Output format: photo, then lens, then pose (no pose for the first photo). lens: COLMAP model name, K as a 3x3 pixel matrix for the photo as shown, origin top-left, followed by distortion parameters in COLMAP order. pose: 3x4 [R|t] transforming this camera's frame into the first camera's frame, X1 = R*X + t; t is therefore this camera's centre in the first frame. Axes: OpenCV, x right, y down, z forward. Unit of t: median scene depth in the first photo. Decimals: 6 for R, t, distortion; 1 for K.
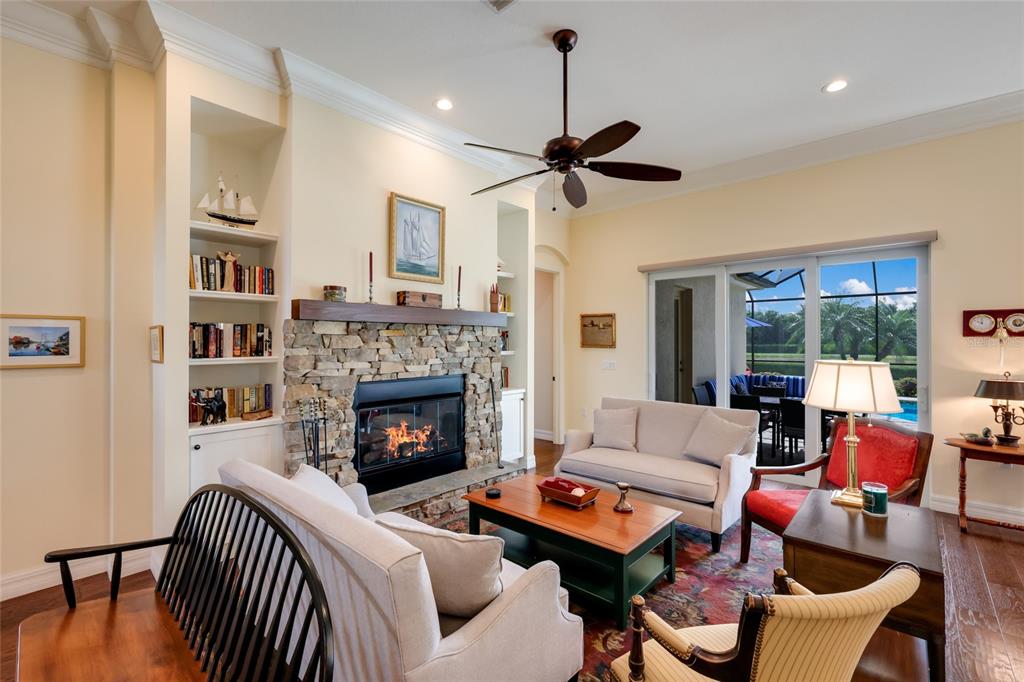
lens RADIAL K [[445.1, 0, 506.3], [0, 445.1, 339.1], [0, 0, 1]] dist [0.002830, -0.000236]
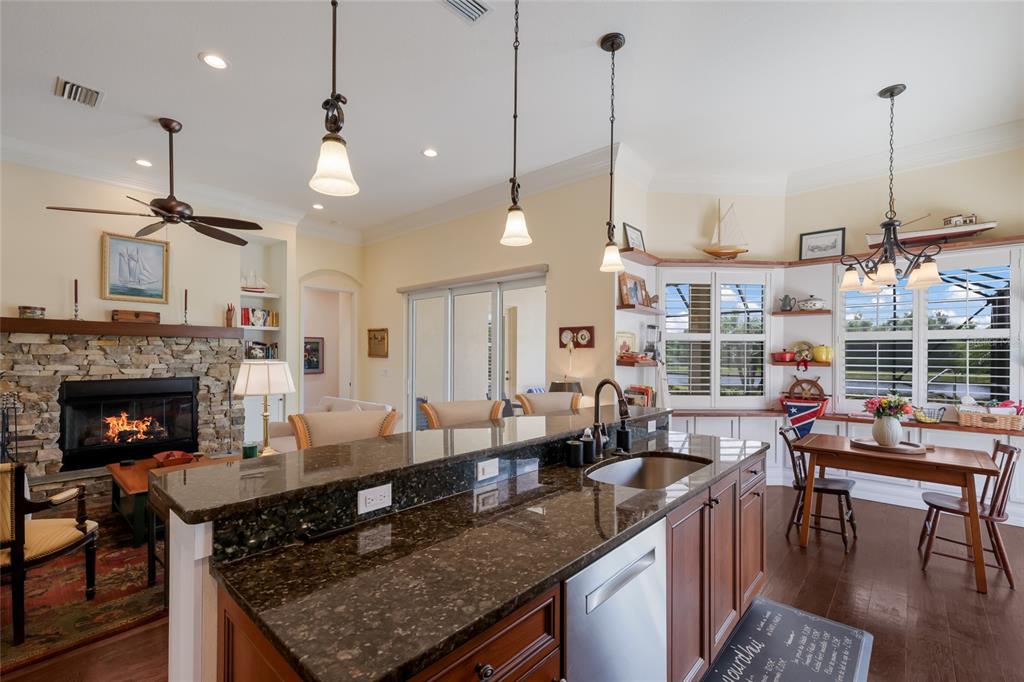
lens RADIAL K [[445.1, 0, 507.3], [0, 445.1, 355.4], [0, 0, 1]] dist [0.002830, -0.000236]
pose [[0.999987, 0.004642, 0.001926, 0.839894], [-0.004653, 0.999973, 0.005658, 0.008687], [-0.001900, -0.005667, 0.999982, -0.255580]]
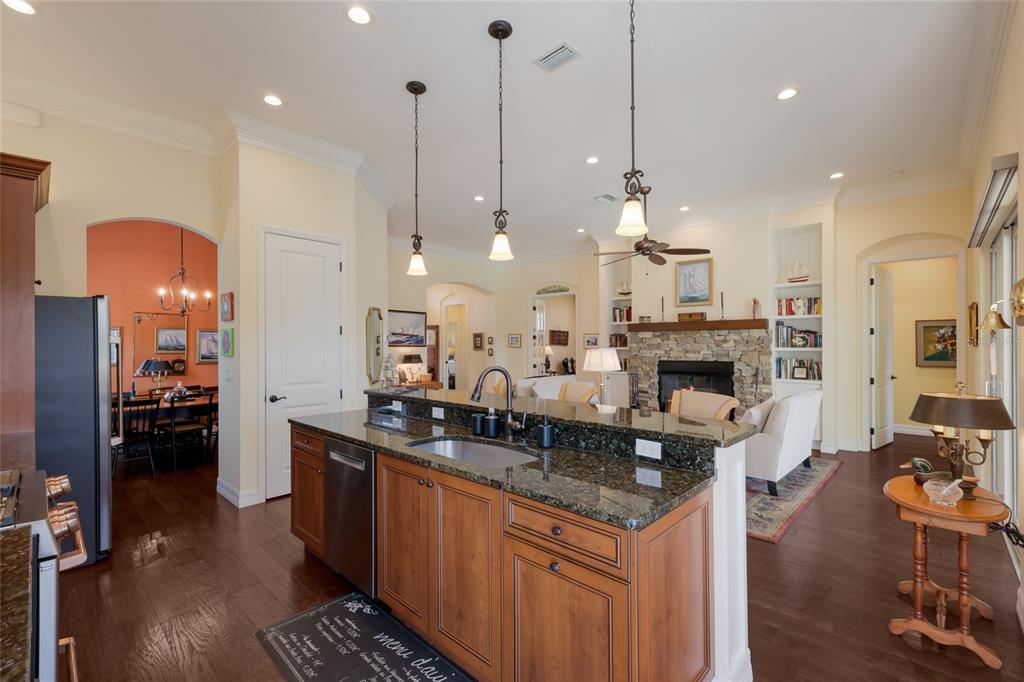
lens RADIAL K [[445.1, 0, 509.9], [0, 445.1, 342.4], [0, 0, 1]] dist [0.002830, -0.000236]
pose [[-0.023989, -0.002103, -0.999710, 1.576015], [0.008727, 0.999959, -0.002313, 0.011225], [0.999674, -0.008780, -0.023969, 0.313872]]
